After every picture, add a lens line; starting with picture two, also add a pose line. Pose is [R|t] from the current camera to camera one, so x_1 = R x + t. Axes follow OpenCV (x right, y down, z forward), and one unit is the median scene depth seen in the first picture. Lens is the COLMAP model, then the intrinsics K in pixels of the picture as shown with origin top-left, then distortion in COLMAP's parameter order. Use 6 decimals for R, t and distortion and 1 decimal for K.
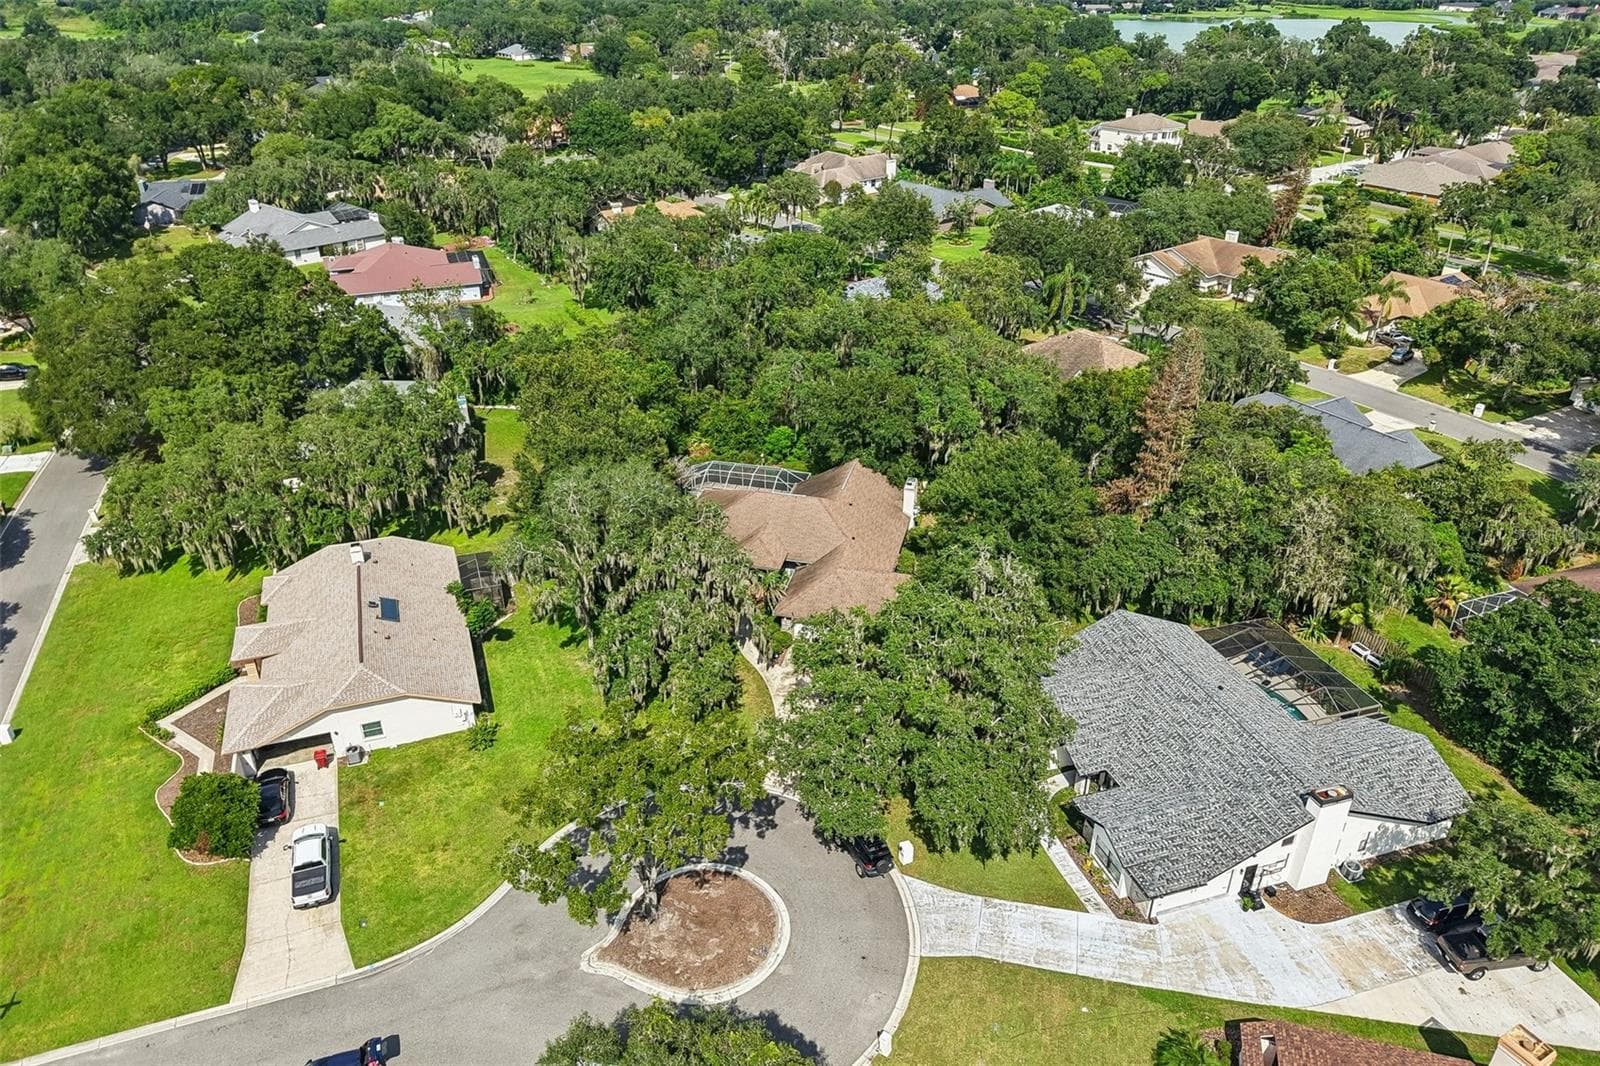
lens RADIAL K [[1093.1, 0, 800.0], [0, 1093.1, 533.0], [0, 0, 1]] dist [-0.001012, 0.005113]
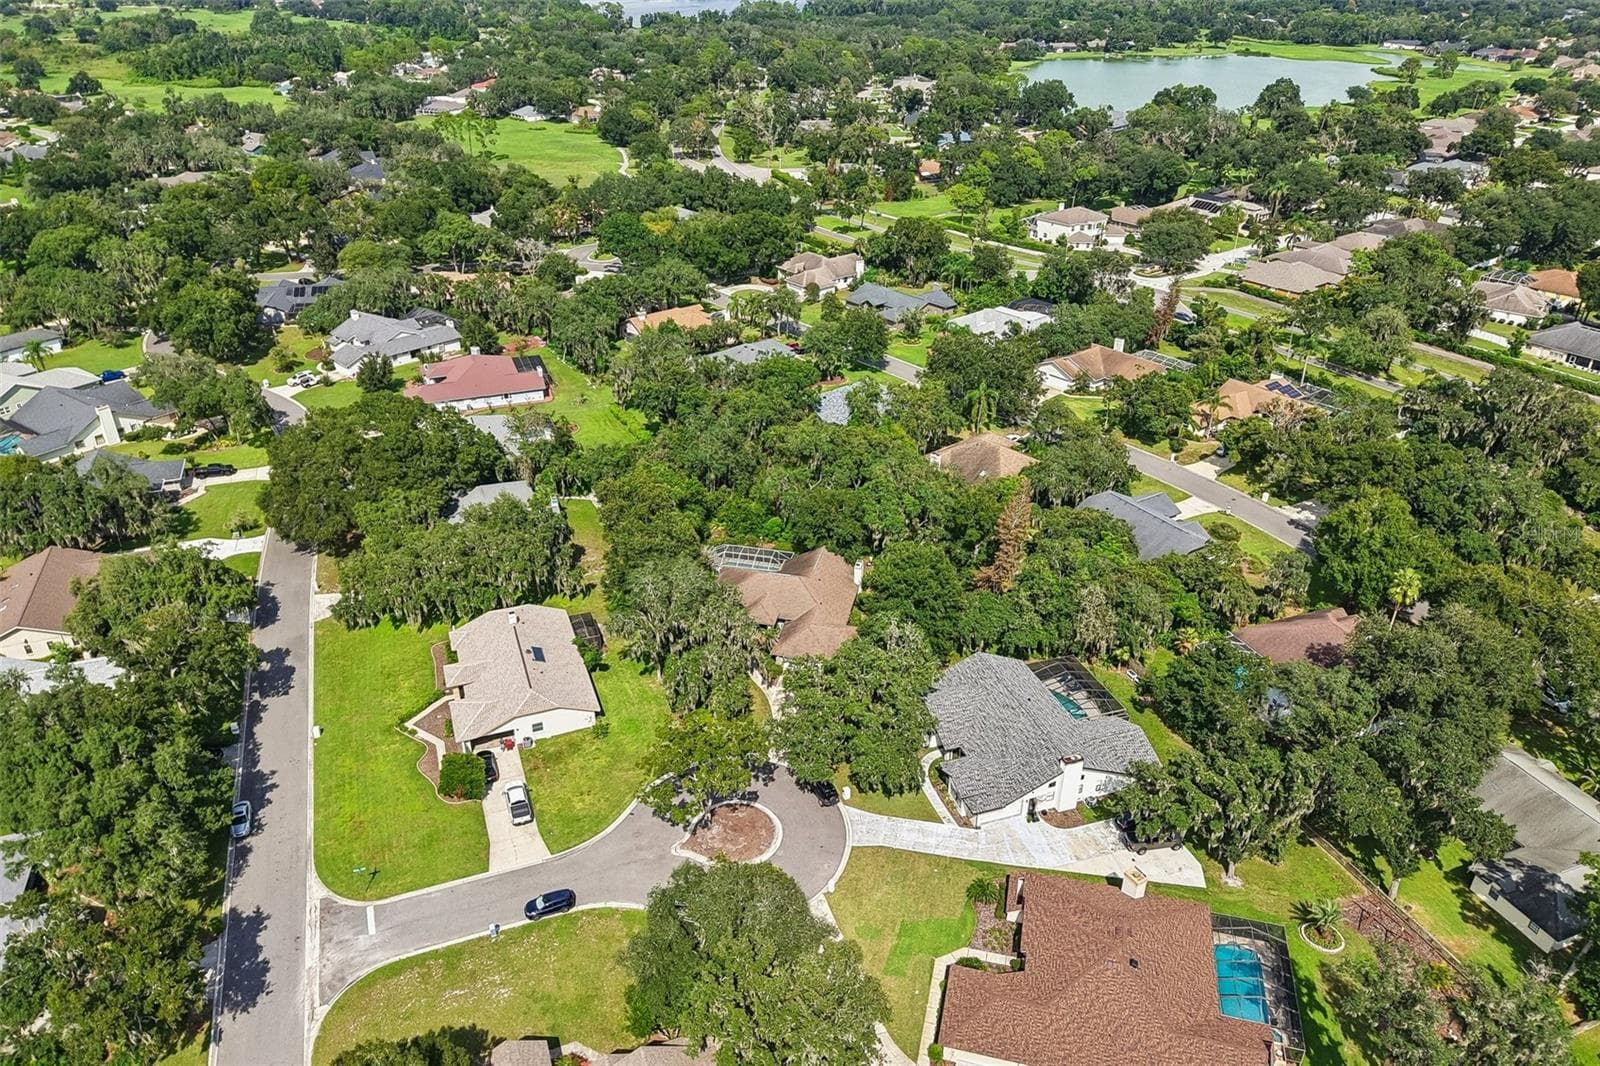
lens RADIAL K [[1053.7, 0, 800.0], [0, 1053.7, 533.0], [0, 0, 1]] dist [0.034756, -0.041248]
pose [[0.999918, -0.004742, 0.011854, 0.001071], [0.004756, 0.999988, -0.001178, -0.085317], [-0.011849, 0.001234, 0.999929, -0.467183]]
